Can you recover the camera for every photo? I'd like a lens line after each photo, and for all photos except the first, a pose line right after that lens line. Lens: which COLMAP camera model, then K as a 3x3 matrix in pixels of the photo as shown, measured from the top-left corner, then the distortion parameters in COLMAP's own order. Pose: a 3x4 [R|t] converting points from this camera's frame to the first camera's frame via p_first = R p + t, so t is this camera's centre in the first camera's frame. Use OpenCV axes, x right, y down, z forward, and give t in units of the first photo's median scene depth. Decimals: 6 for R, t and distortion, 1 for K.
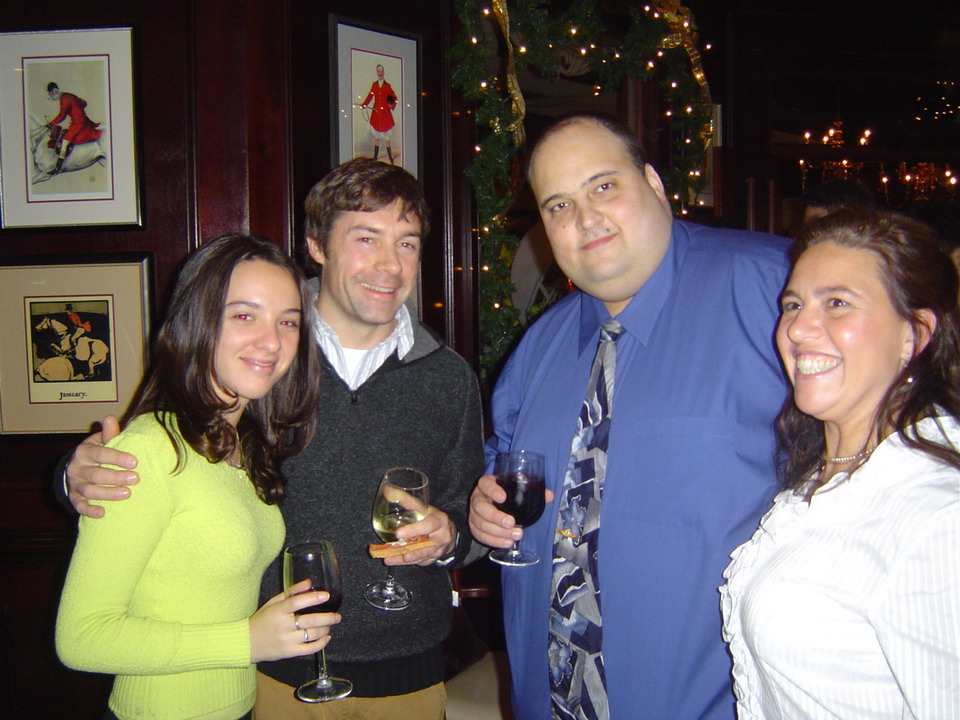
lens RADIAL K [[1094.0, 0, 475.2], [0, 1094.0, 362.9], [0, 0, 1]] dist [-0.137985, 0.000000]
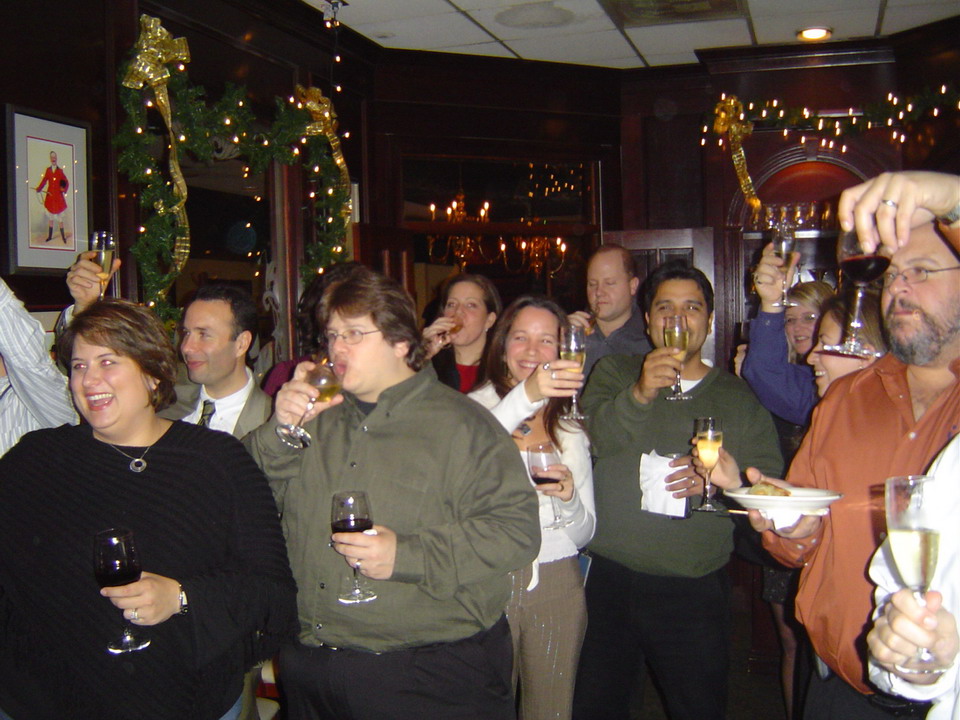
lens RADIAL K [[1094.0, 0, 478.2], [0, 1094.0, 359.9], [0, 0, 1]] dist [-0.137985, 0.000000]
pose [[0.943063, -0.026274, 0.331576, -0.045235], [0.046493, 0.997501, -0.053193, 0.006407], [-0.329350, 0.065581, 0.941928, -0.118761]]
